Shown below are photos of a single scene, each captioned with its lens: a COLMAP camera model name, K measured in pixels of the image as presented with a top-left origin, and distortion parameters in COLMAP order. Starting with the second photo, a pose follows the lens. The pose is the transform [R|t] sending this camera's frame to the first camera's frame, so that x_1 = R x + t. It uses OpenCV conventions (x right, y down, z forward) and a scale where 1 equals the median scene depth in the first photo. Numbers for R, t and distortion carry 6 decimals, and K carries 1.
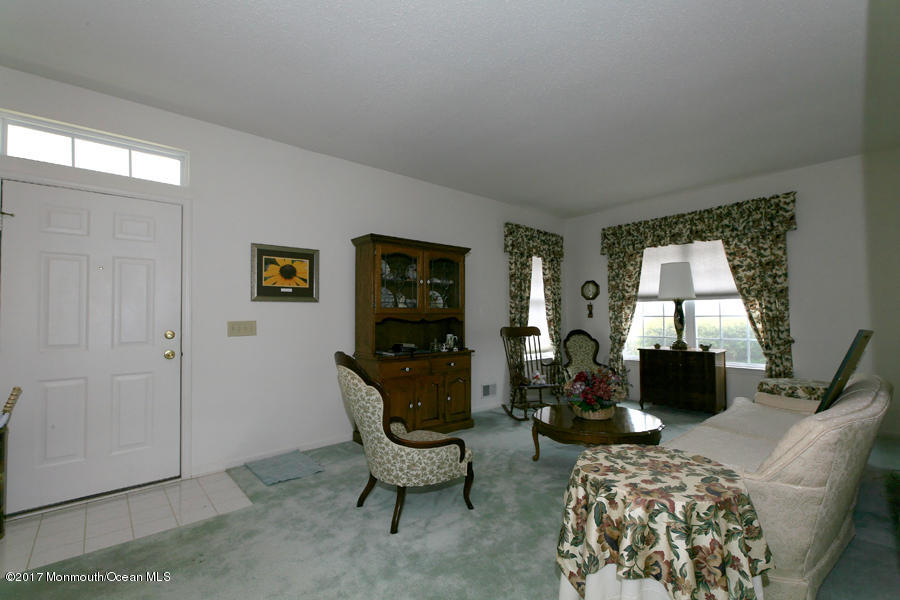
lens RADIAL K [[419.5, 0, 447.4], [0, 419.5, 313.6], [0, 0, 1]] dist [-0.000161, 0.000031]
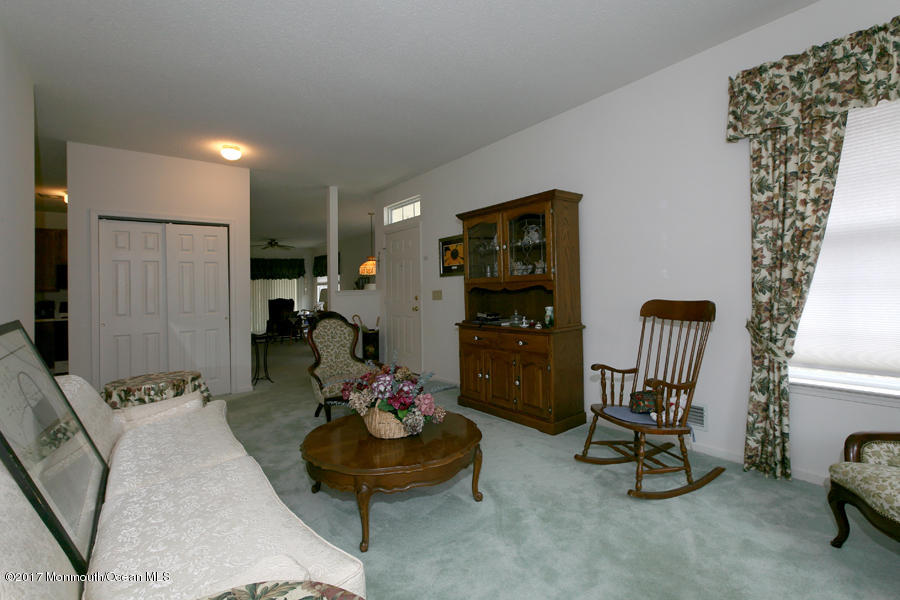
lens RADIAL K [[393.9, 0, 449.8], [0, 393.9, 287.9], [0, 0, 1]] dist [-0.002364, -0.000217]
pose [[-0.047963, 0.013782, -0.998754, 0.880924], [0.053469, 0.998507, 0.011211, -0.004490], [0.997417, -0.052864, -0.048628, 1.008071]]
